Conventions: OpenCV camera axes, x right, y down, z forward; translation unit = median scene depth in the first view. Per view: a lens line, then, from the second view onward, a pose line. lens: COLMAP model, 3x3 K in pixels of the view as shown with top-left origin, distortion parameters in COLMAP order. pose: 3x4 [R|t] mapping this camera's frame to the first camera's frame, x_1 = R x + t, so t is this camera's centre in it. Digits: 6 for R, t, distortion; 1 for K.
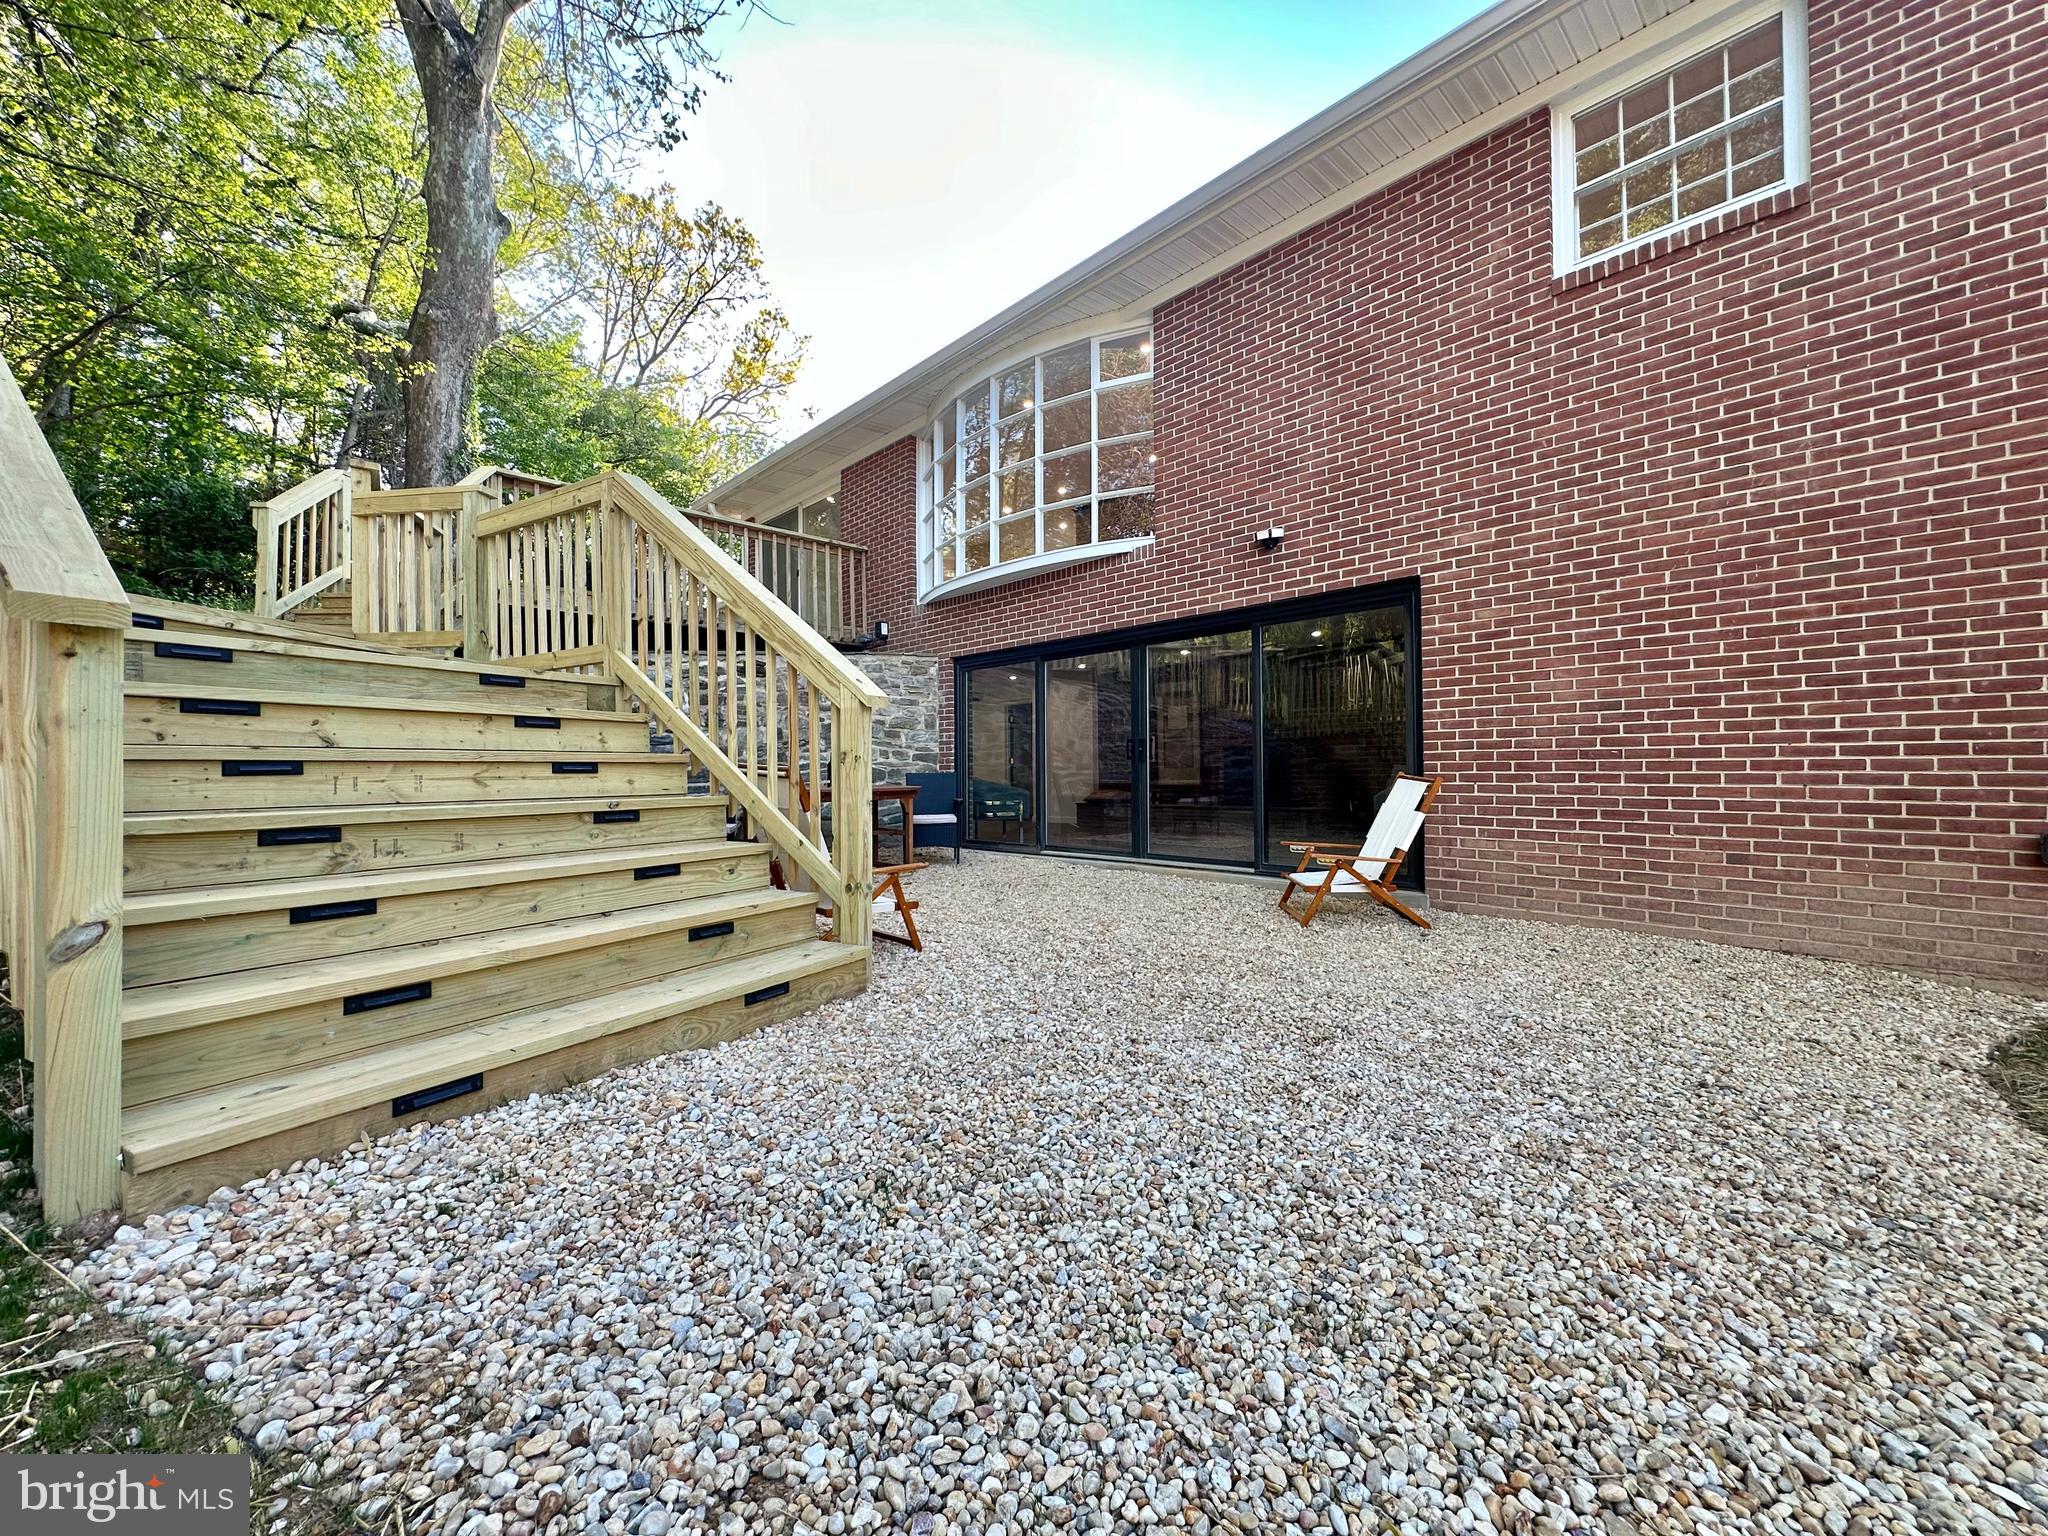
lens RADIAL K [[815.6, 0, 1025.8], [0, 815.6, 768.4], [0, 0, 1]] dist [-0.003403, 0.000499]
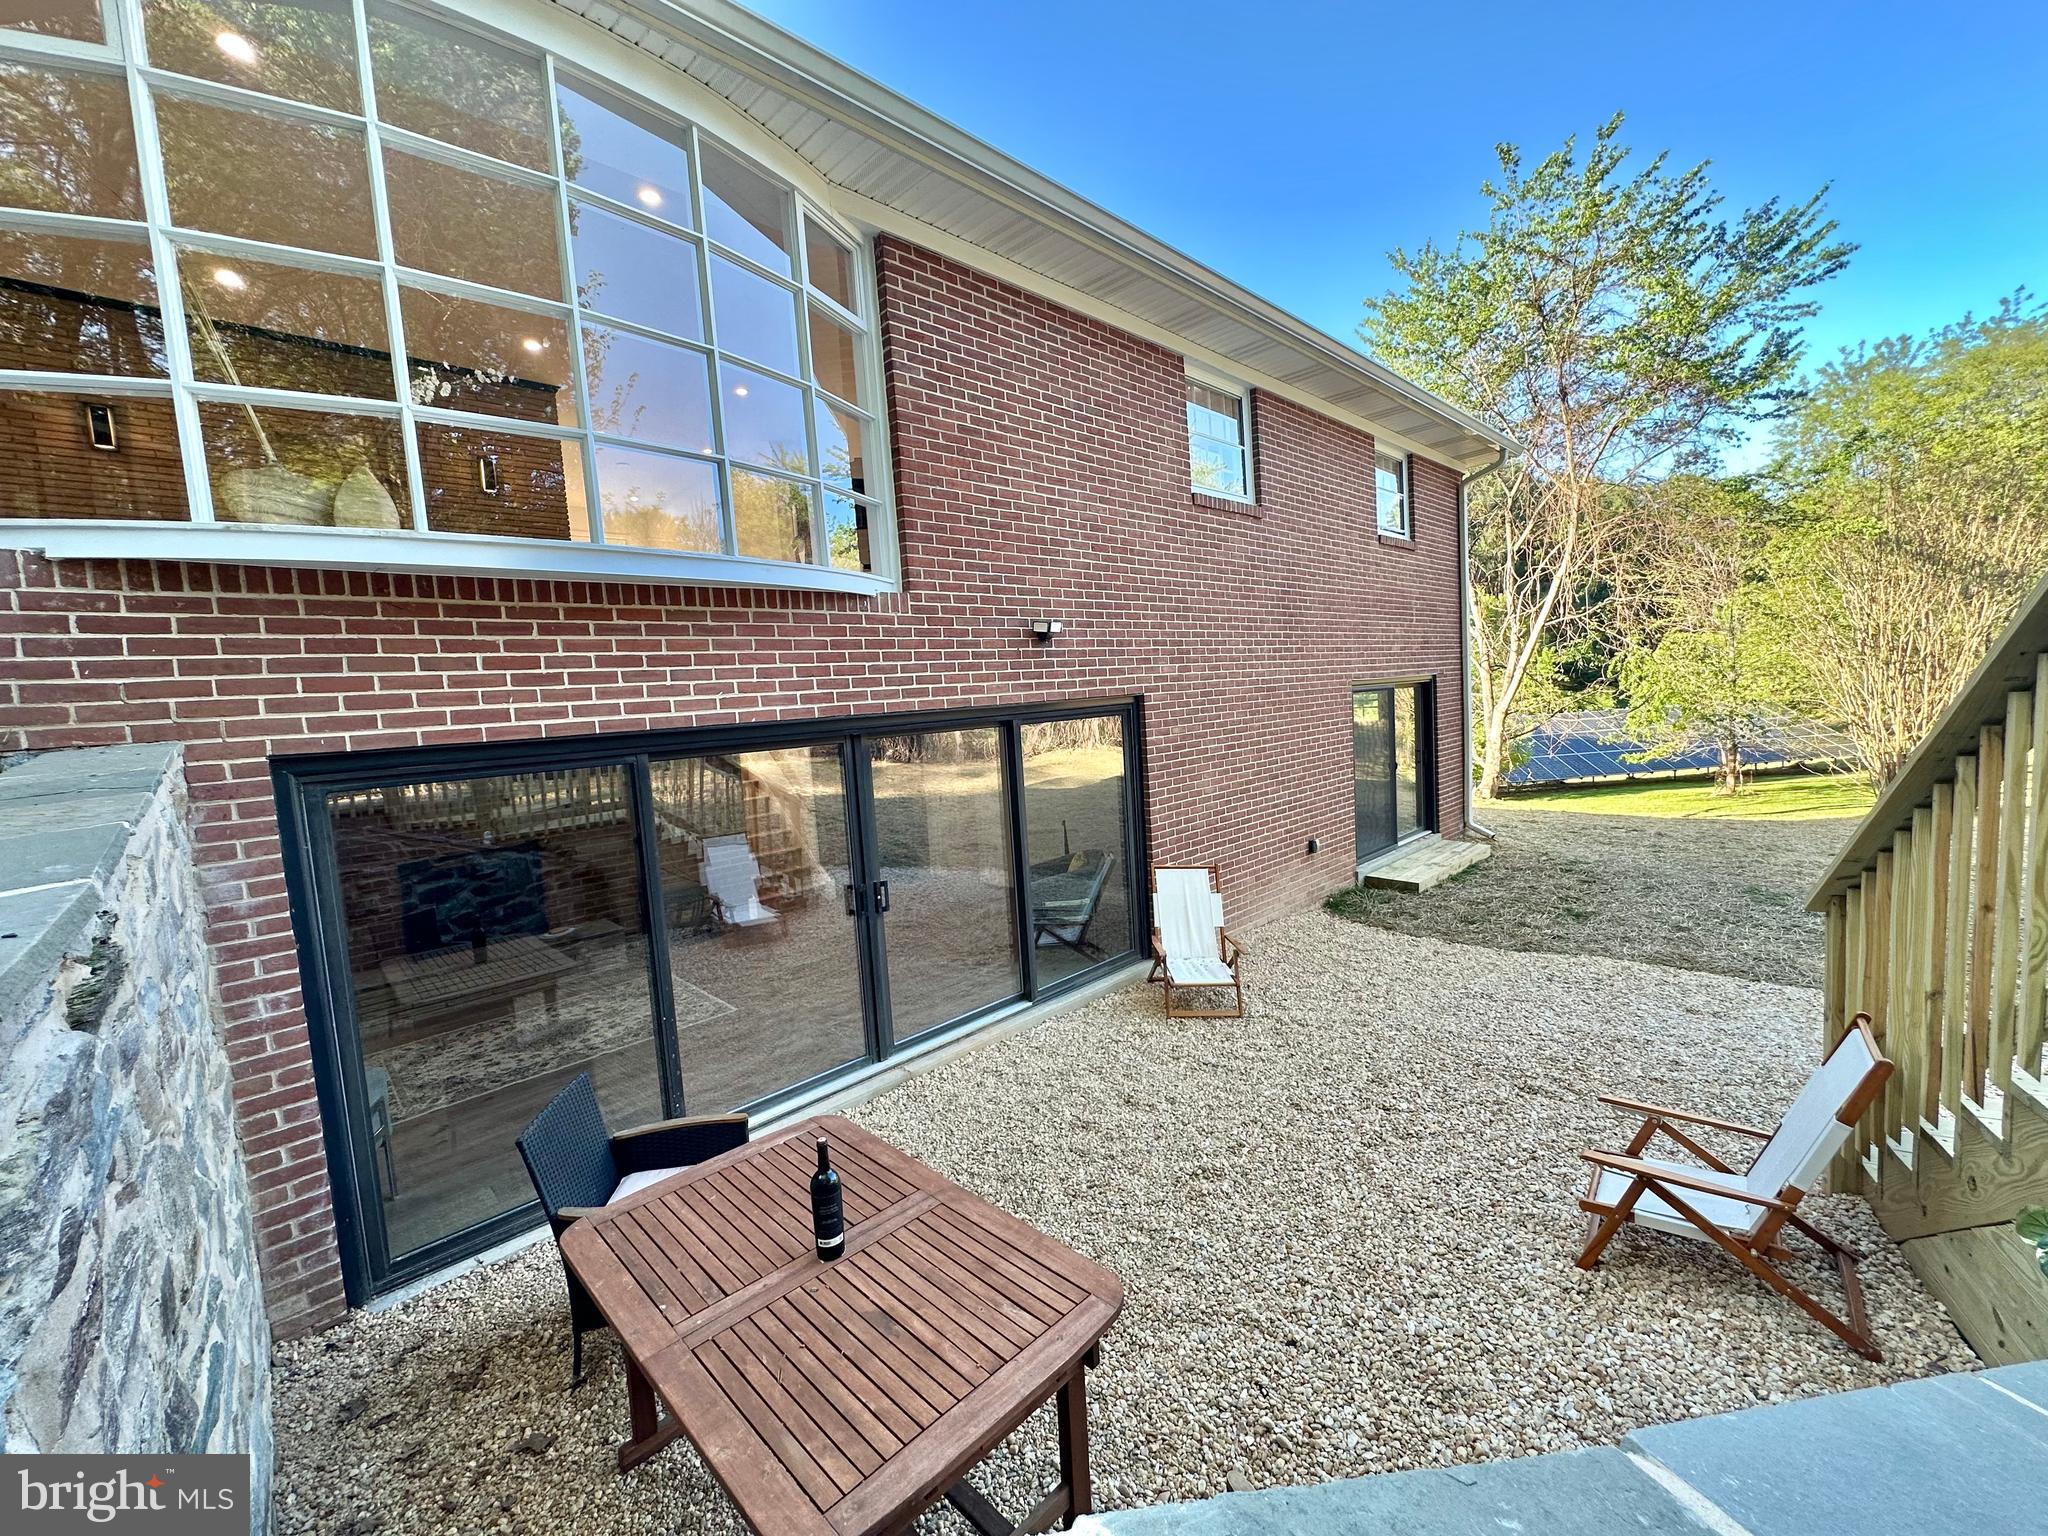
lens RADIAL K [[815.6, 0, 1021.2], [0, 815.6, 766.1], [0, 0, 1]] dist [-0.003403, 0.000499]
pose [[-0.006387, -0.078674, 0.996880, -0.775385], [0.056504, 0.995279, 0.078910, -0.266582], [-0.998382, 0.056831, -0.001912, 1.338551]]
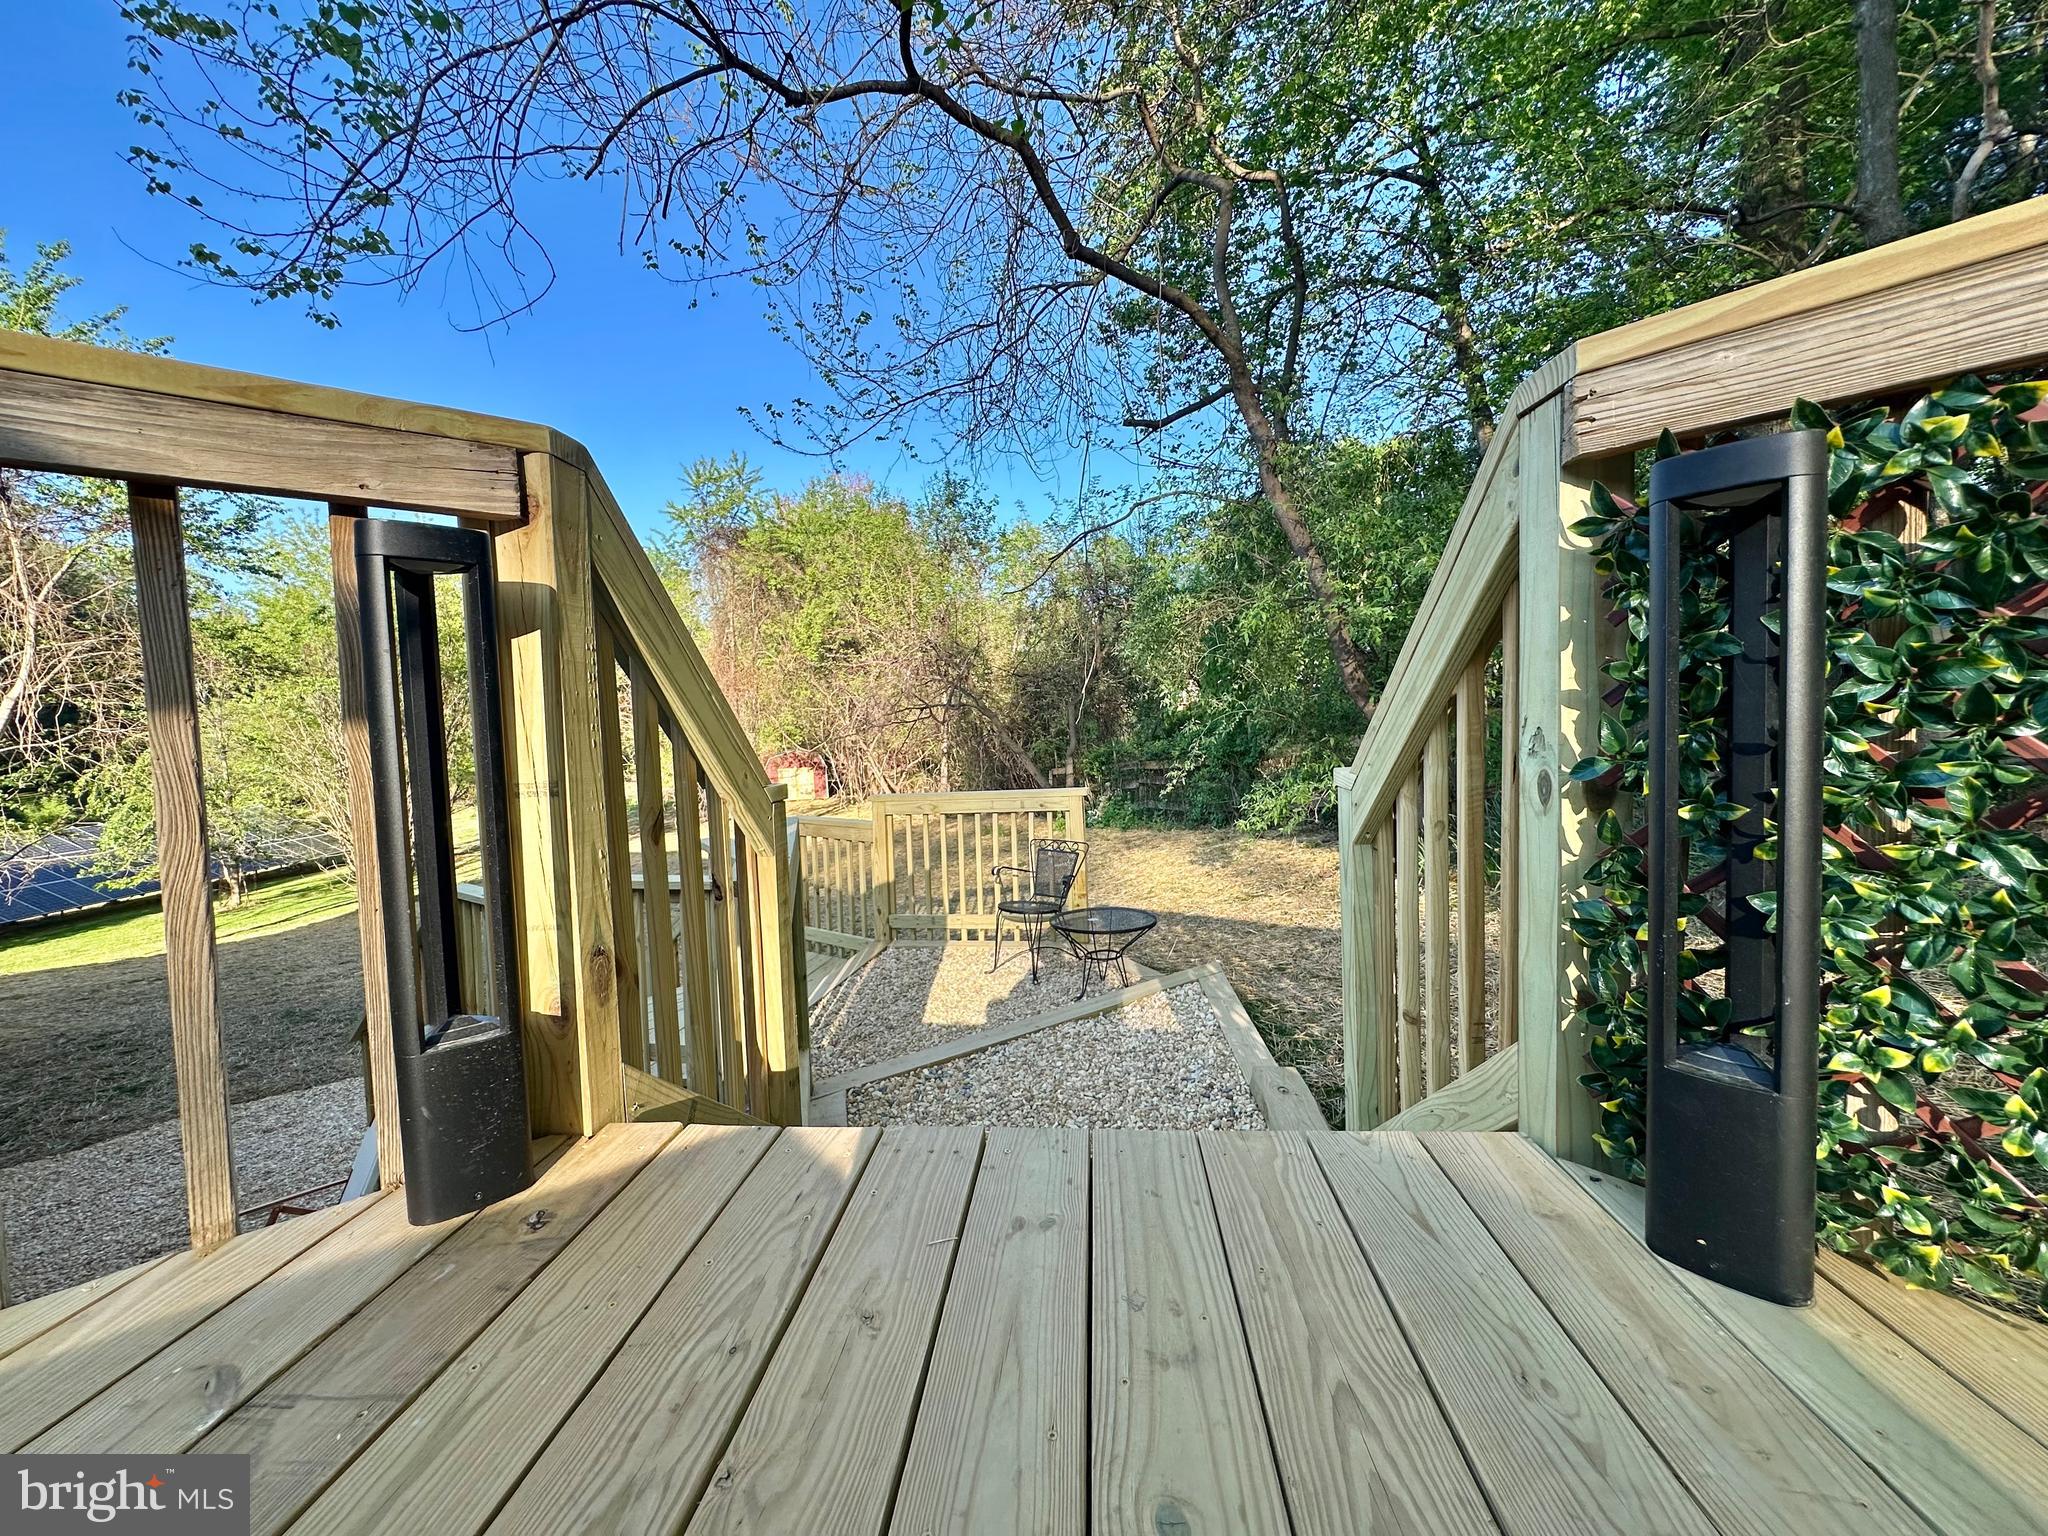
lens RADIAL K [[815.6, 0, 1028.7], [0, 815.6, 767.0], [0, 0, 1]] dist [-0.003403, 0.000499]
pose [[-0.997748, 0.025755, 0.061930, -1.180130], [0.029087, 0.998143, 0.053520, -0.488171], [-0.060437, 0.055201, -0.996644, 1.783658]]
